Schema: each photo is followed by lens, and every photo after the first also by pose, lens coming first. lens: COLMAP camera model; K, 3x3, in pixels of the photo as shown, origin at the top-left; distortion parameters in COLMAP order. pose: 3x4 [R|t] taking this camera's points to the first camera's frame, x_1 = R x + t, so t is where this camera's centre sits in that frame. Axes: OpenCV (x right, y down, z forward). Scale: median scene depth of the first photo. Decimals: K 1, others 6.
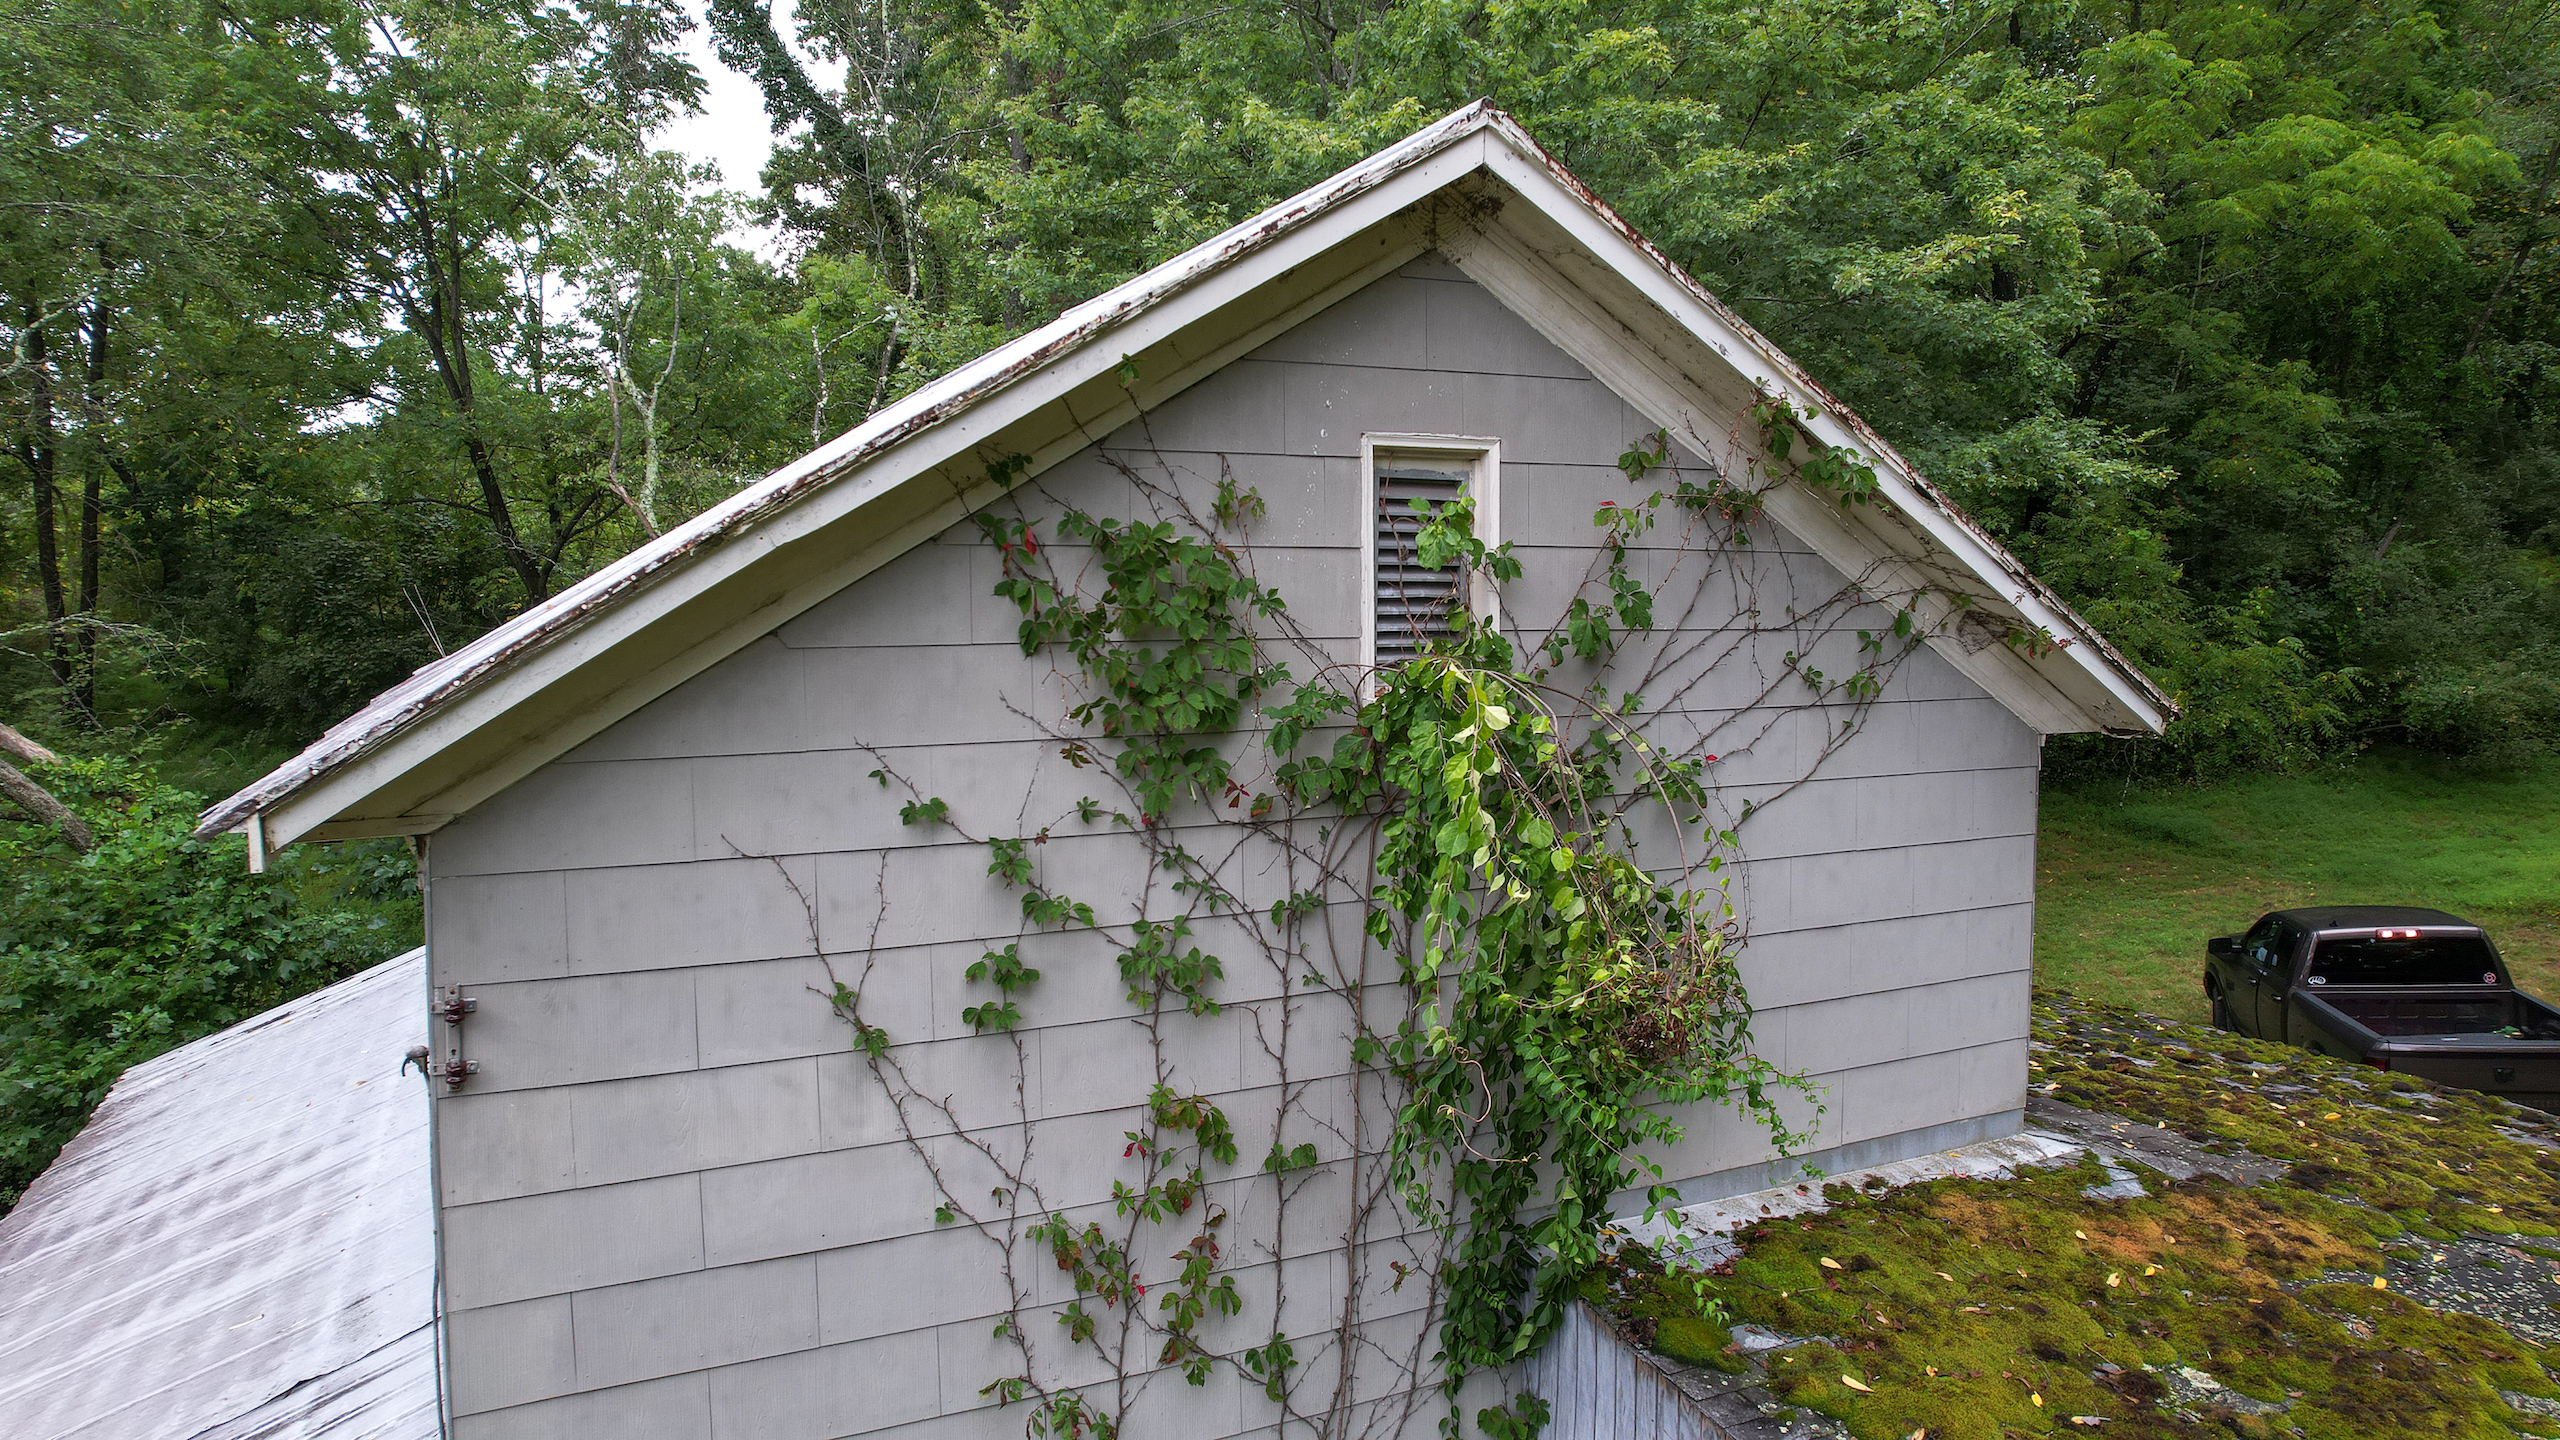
lens RADIAL K [[1633.4, 0, 1260.7], [0, 1633.4, 729.1], [0, 0, 1]] dist [-0.005267, 0.008508]
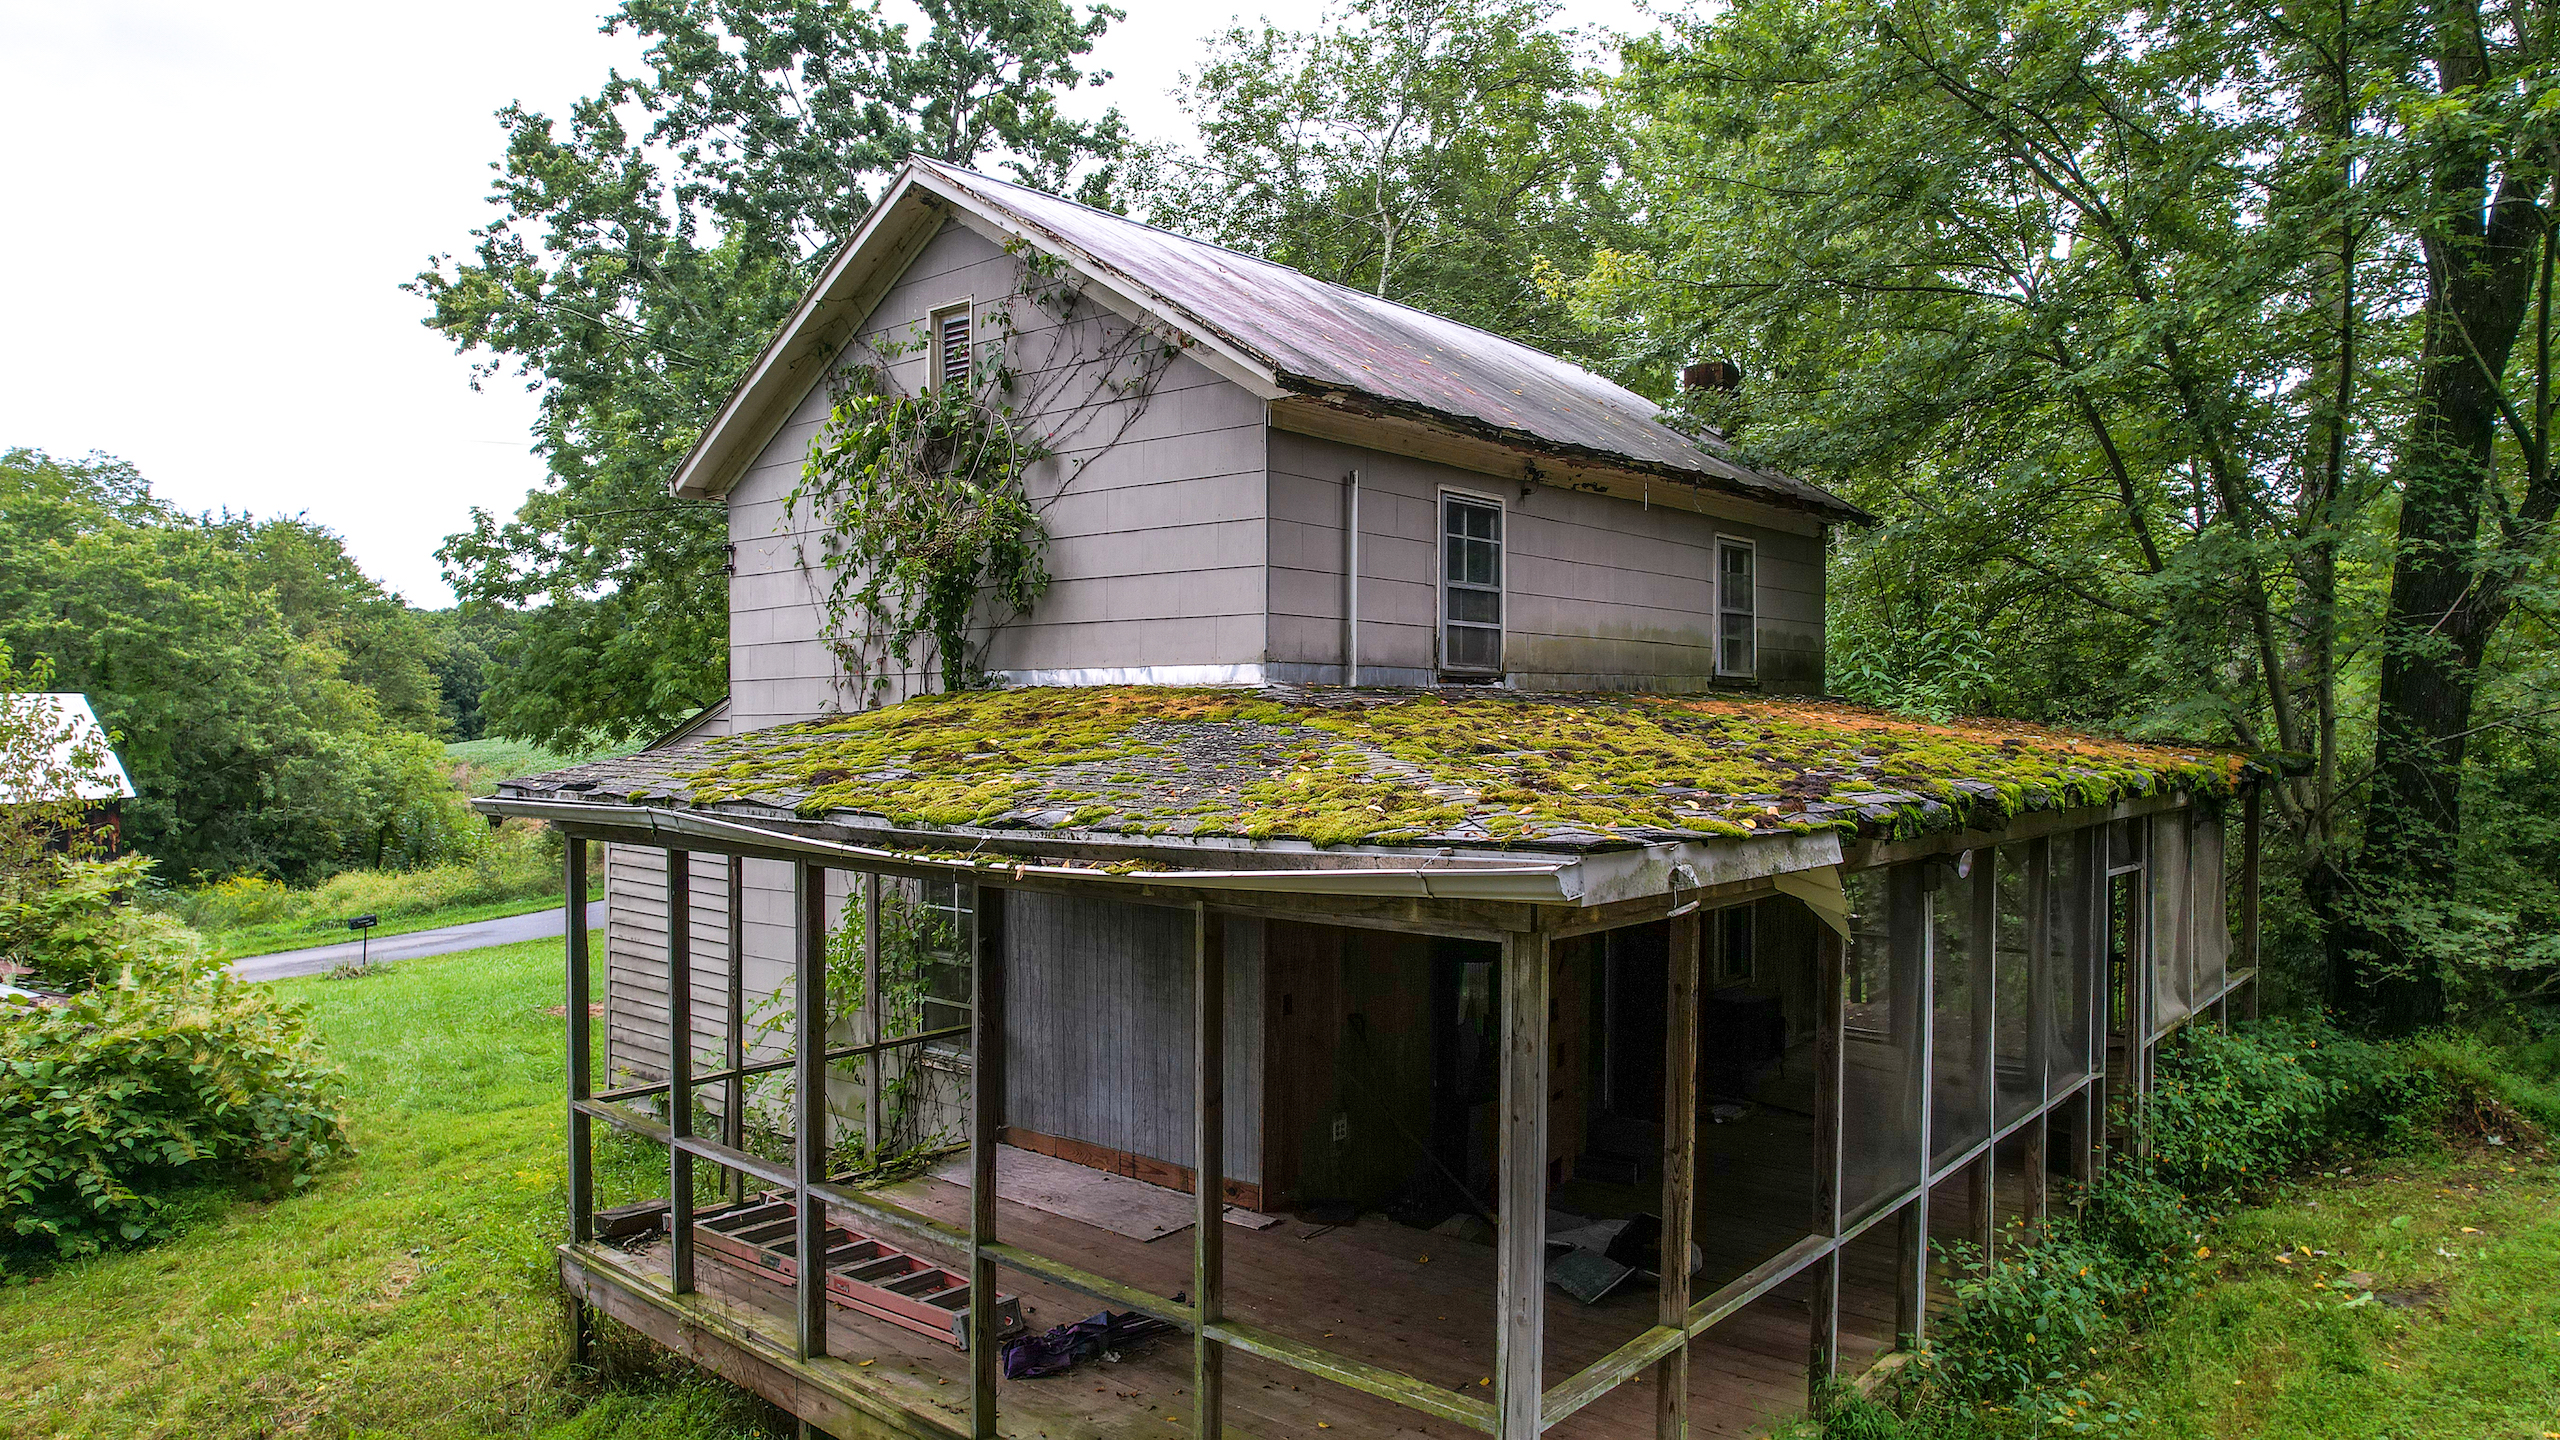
lens RADIAL K [[1633.4, 0, 1280.7], [0, 1633.4, 724.5], [0, 0, 1]] dist [-0.005267, 0.008508]
pose [[0.411296, 0.008259, -0.911465, 2.021197], [-0.064618, 0.997707, -0.020118, 0.356552], [0.909209, 0.067172, 0.410886, 0.470133]]
